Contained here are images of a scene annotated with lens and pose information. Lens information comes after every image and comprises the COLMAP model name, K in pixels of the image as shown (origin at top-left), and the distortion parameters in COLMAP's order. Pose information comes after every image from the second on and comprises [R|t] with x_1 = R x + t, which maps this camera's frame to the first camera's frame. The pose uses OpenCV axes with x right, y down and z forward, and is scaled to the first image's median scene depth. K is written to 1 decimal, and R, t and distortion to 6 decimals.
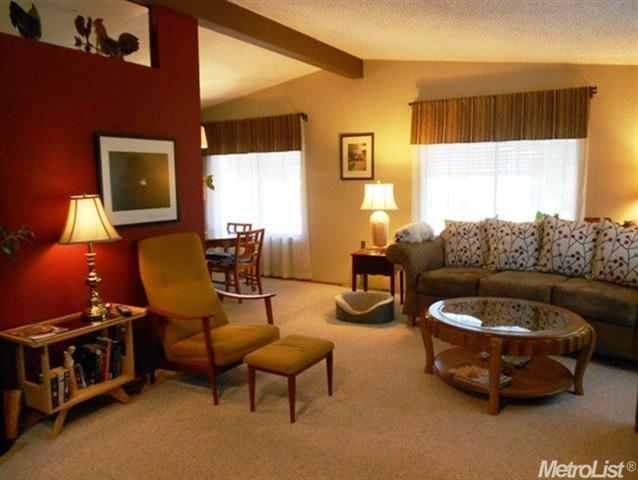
lens RADIAL K [[498.3, 0, 319.9], [0, 498.3, 250.0], [0, 0, 1]] dist [-0.008117, -0.004704]
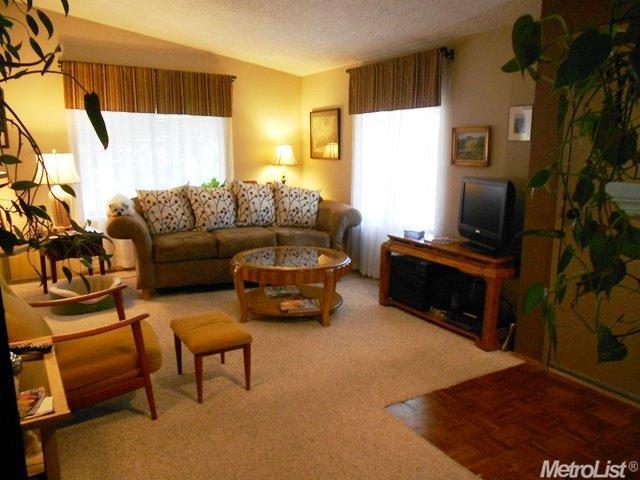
lens RADIAL K [[499.8, 0, 320.9], [0, 499.8, 250.0], [0, 0, 1]] dist [-0.008117, -0.004704]
pose [[0.454960, -0.162025, 0.875648, -0.533547], [0.109237, 0.986037, 0.125695, -0.031366], [-0.883786, 0.038467, 0.466307, 0.240645]]
